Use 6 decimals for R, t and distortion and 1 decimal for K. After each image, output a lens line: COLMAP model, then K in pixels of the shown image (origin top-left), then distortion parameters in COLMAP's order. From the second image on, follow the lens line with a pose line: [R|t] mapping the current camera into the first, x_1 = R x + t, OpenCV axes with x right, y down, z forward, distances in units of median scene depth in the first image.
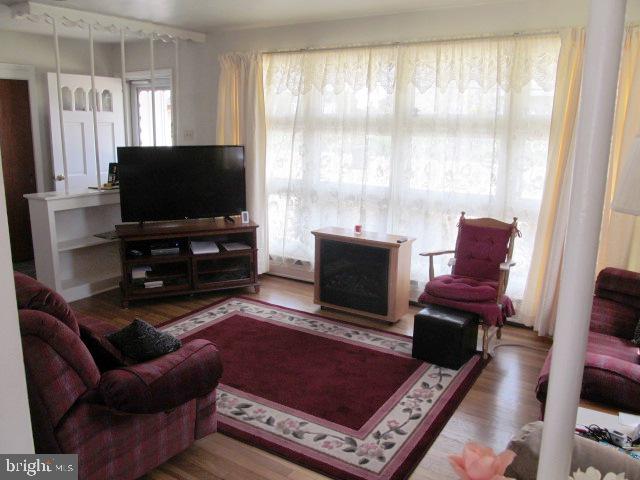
lens RADIAL K [[534.7, 0, 320.0], [0, 534.7, 240.0], [0, 0, 1]] dist [-0.073374, 0.000904]
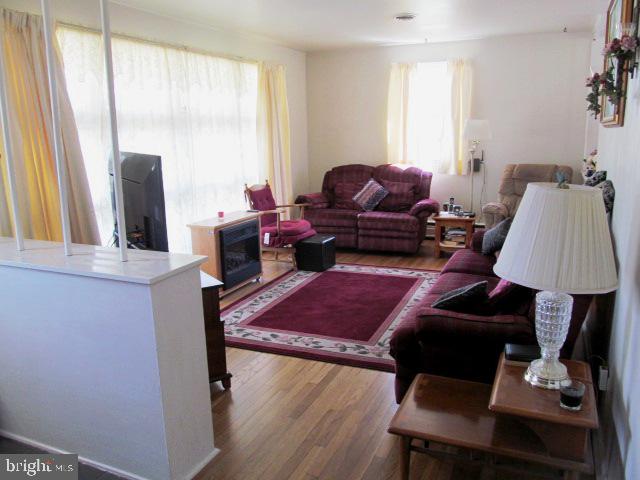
lens RADIAL K [[534.7, 0, 320.0], [0, 534.7, 240.0], [0, 0, 1]] dist [-0.073374, 0.000904]
pose [[-0.166387, -0.219805, 0.961250, -1.093934], [0.224134, 0.940891, 0.253946, -0.218571], [-0.960250, 0.257702, -0.107286, 0.982189]]
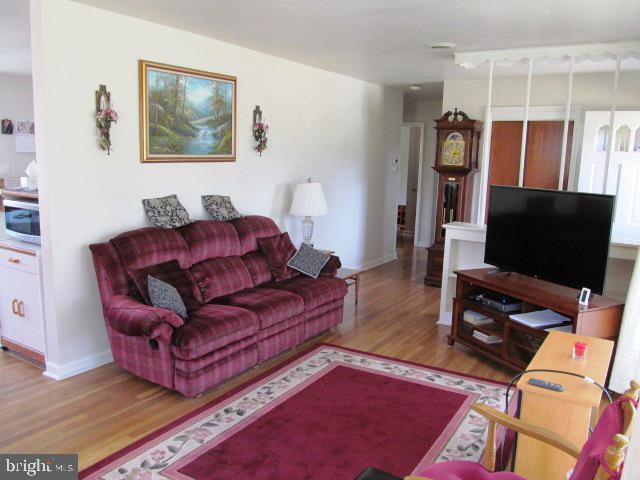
lens RADIAL K [[524.7, 0, 320.0], [0, 524.7, 240.0], [0, 0, 1]] dist [-0.067379, 0.011327]
pose [[0.013009, 0.146606, -0.989109, 0.607910], [-0.233352, 0.962324, 0.139567, -0.150802], [0.972305, 0.228995, 0.046730, 0.725404]]
